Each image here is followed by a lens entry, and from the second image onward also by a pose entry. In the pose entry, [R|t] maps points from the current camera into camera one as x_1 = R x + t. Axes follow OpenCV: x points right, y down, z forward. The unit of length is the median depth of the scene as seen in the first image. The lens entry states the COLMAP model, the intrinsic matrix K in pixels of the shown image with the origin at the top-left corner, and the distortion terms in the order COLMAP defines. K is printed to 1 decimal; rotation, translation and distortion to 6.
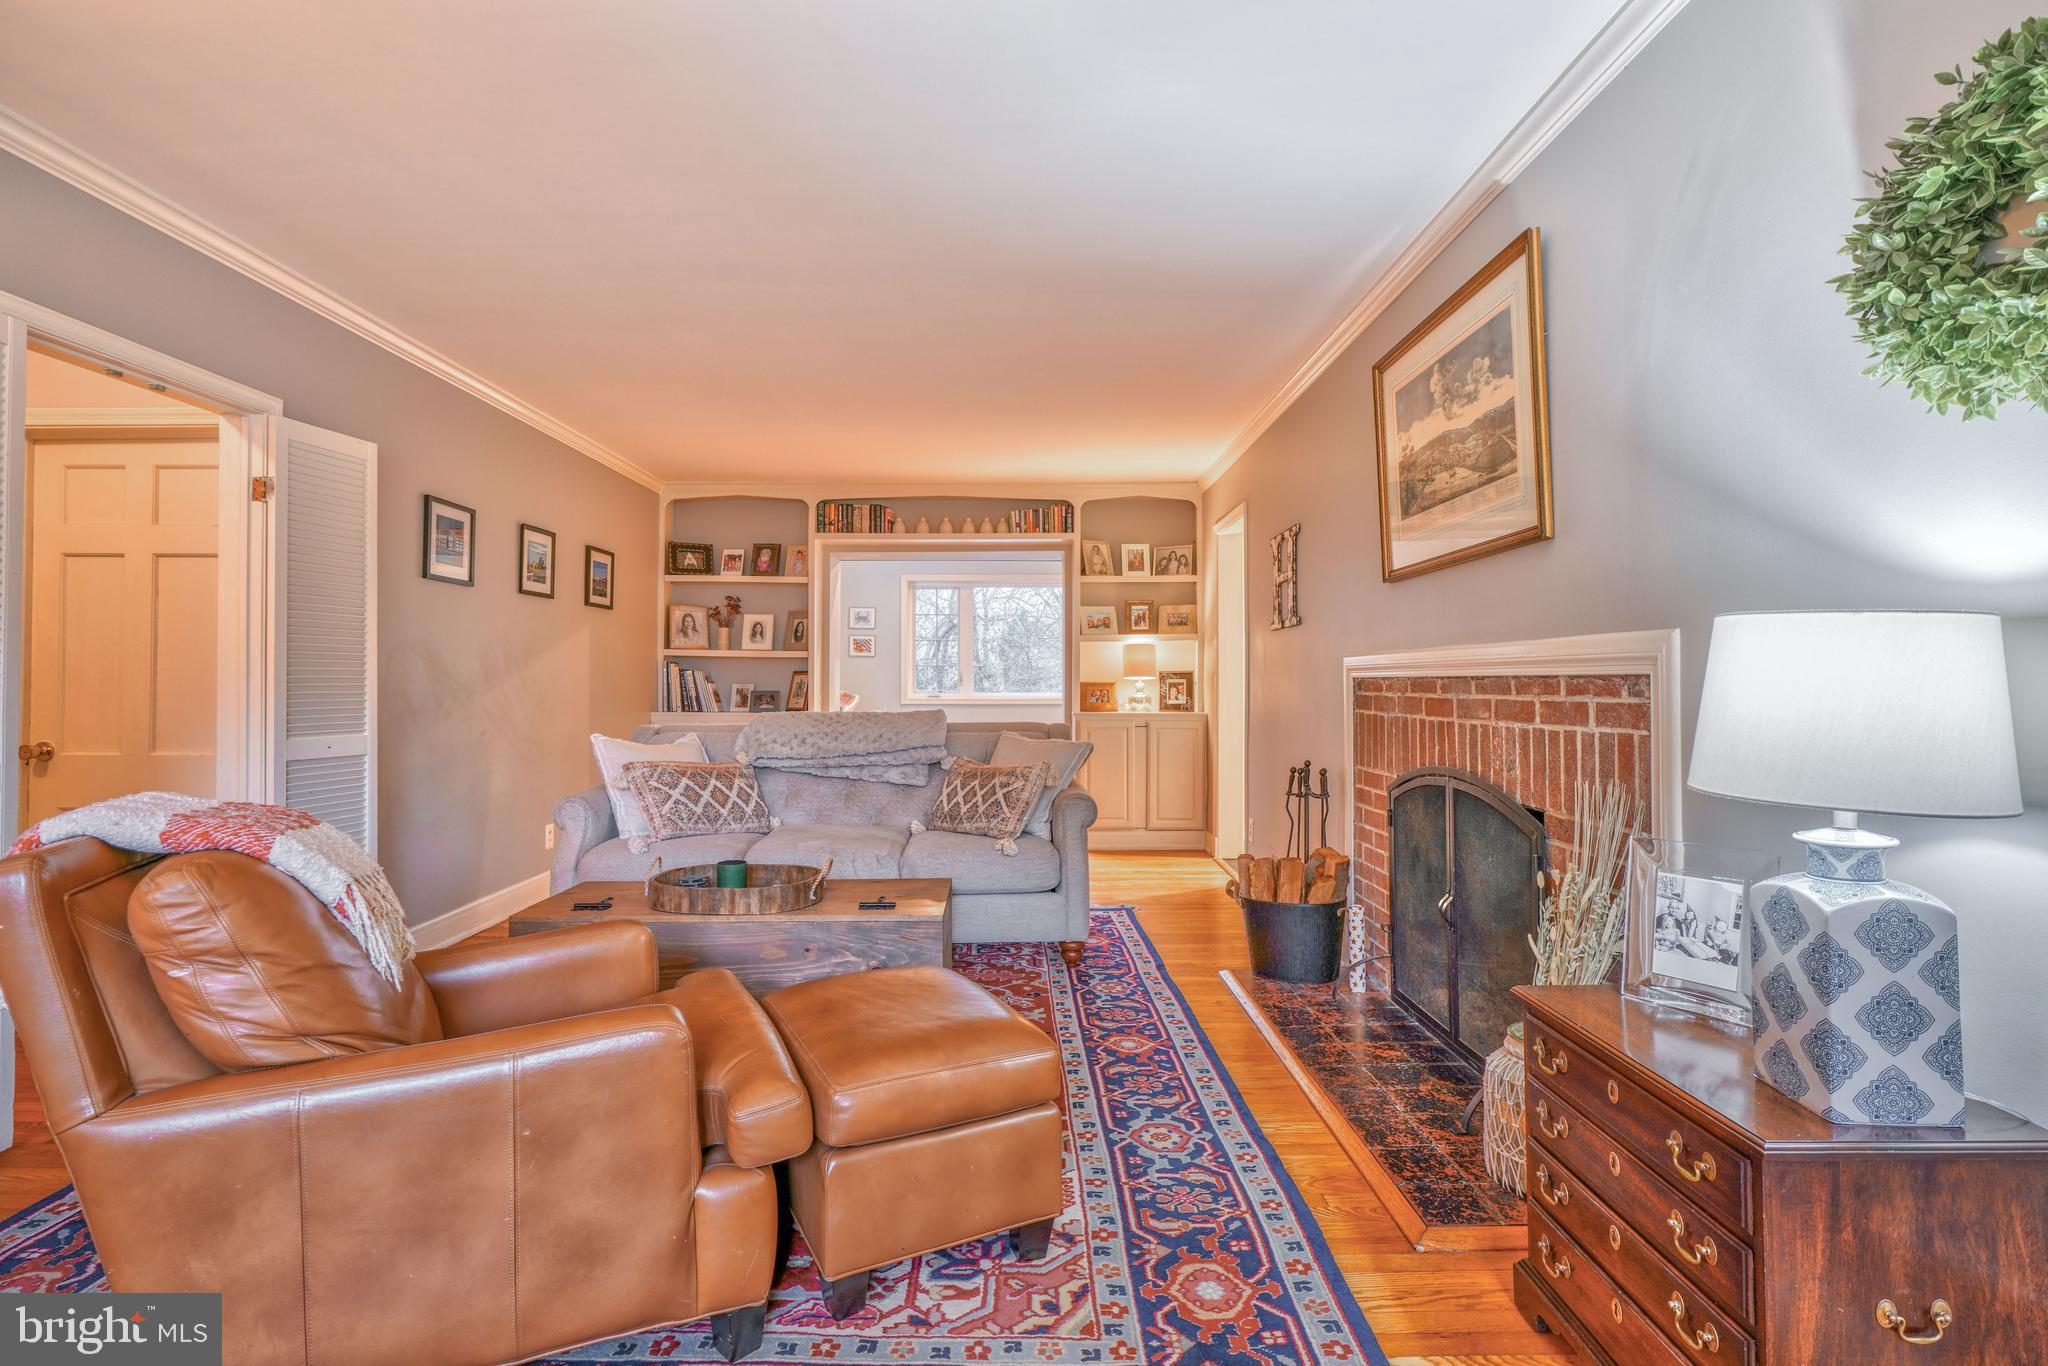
lens RADIAL K [[965.0, 0, 1024.0], [0, 965.0, 683.0], [0, 0, 1]] dist [0.001146, 0.000115]
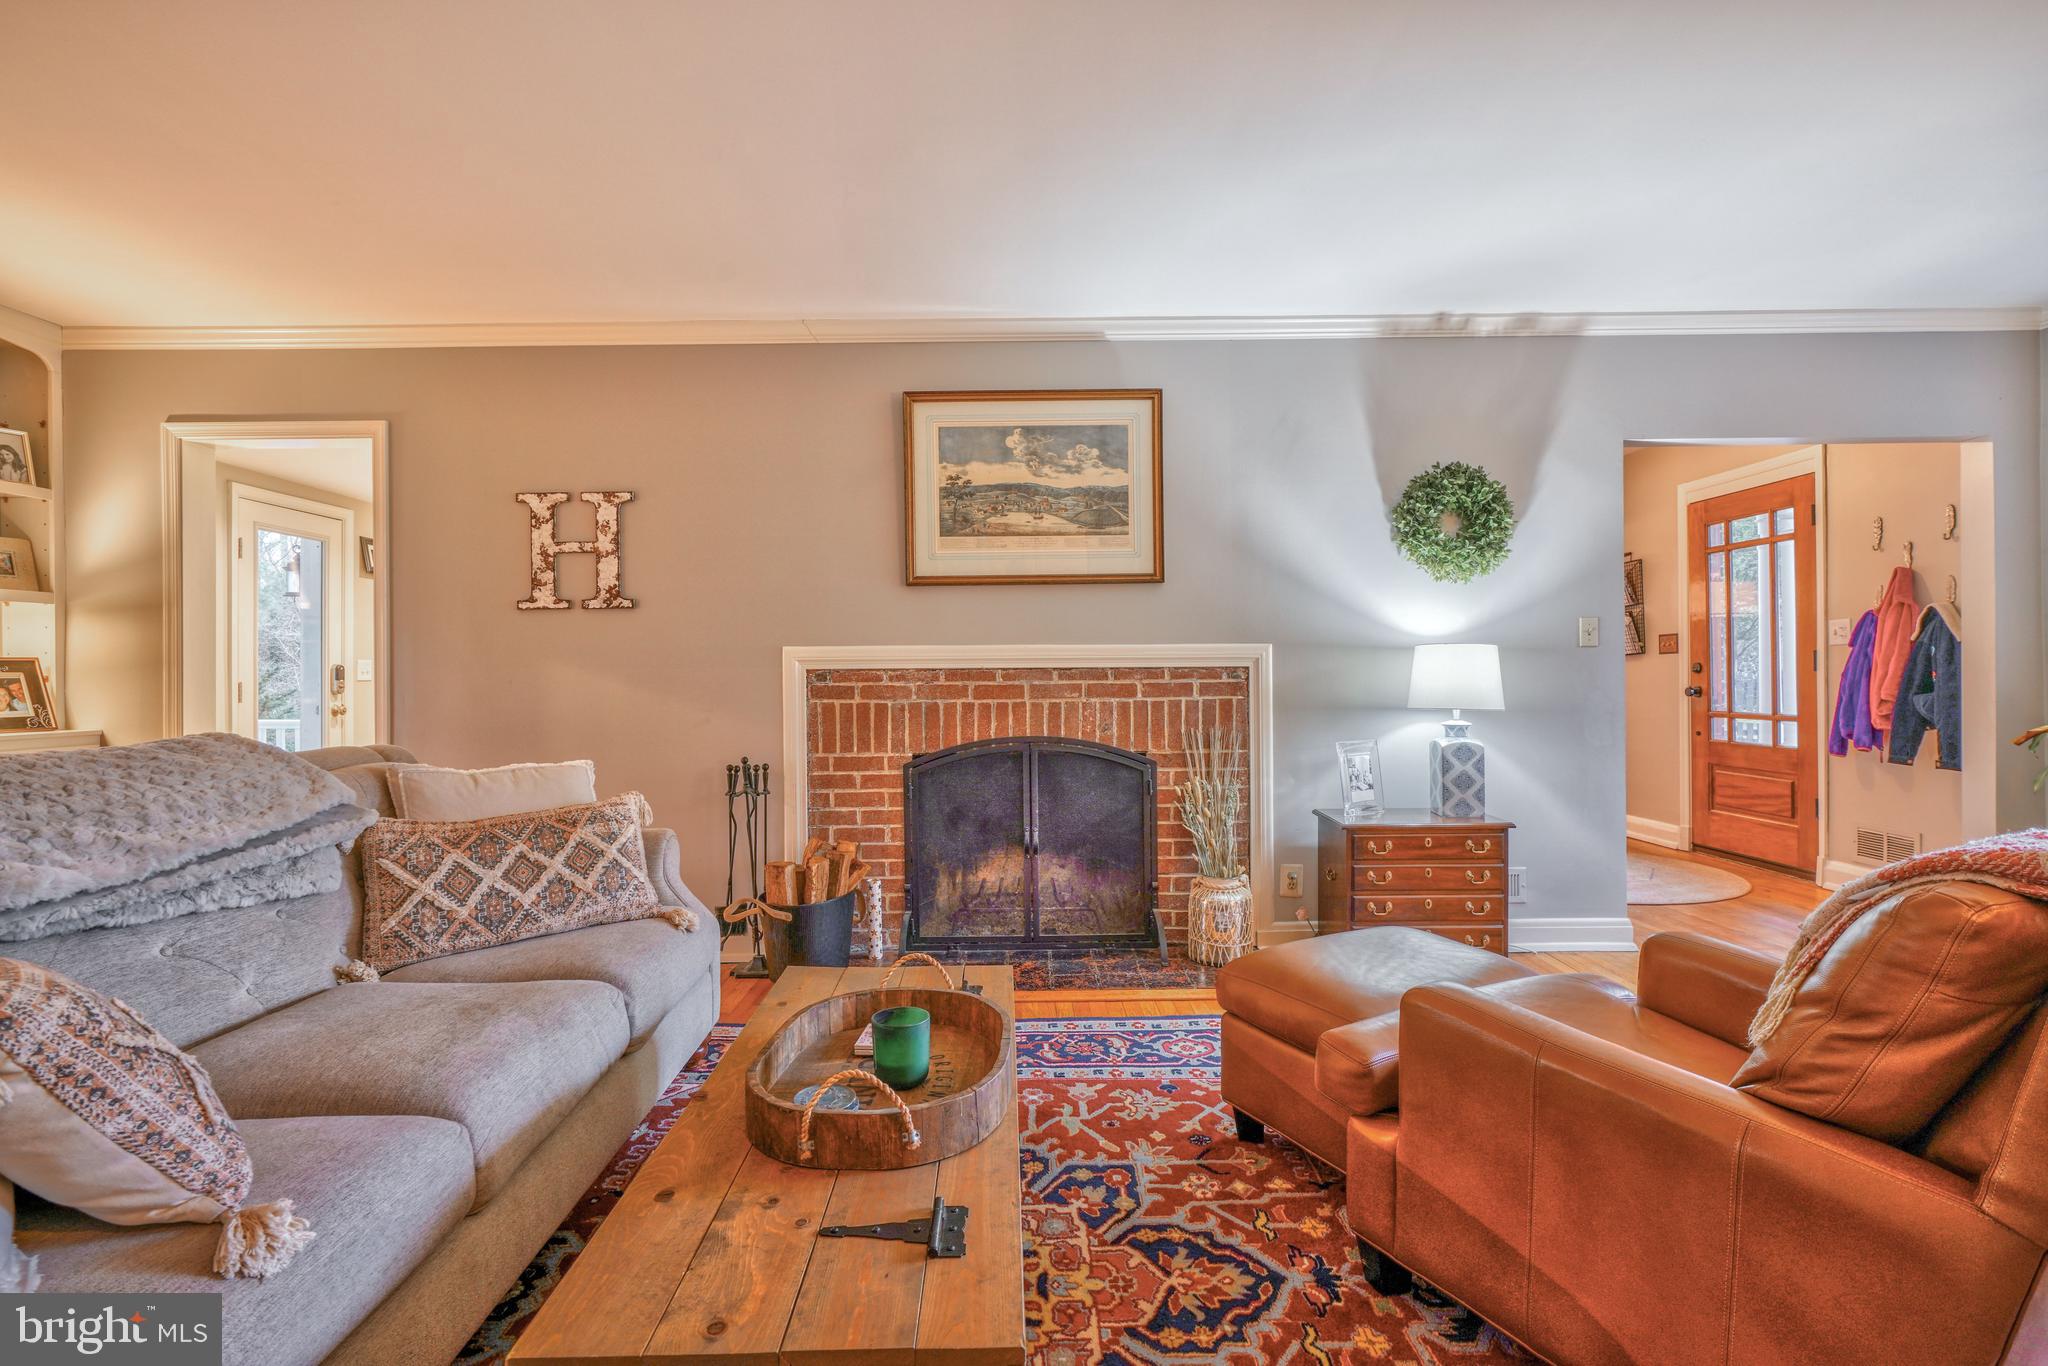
lens RADIAL K [[965.0, 0, 1024.0], [0, 965.0, 683.0], [0, 0, 1]] dist [0.001146, 0.000115]
pose [[0.005035, -0.008649, 0.999950, -1.032570], [0.008486, 0.999927, 0.008606, 0.002951], [-0.999951, 0.008442, 0.005108, 1.164477]]
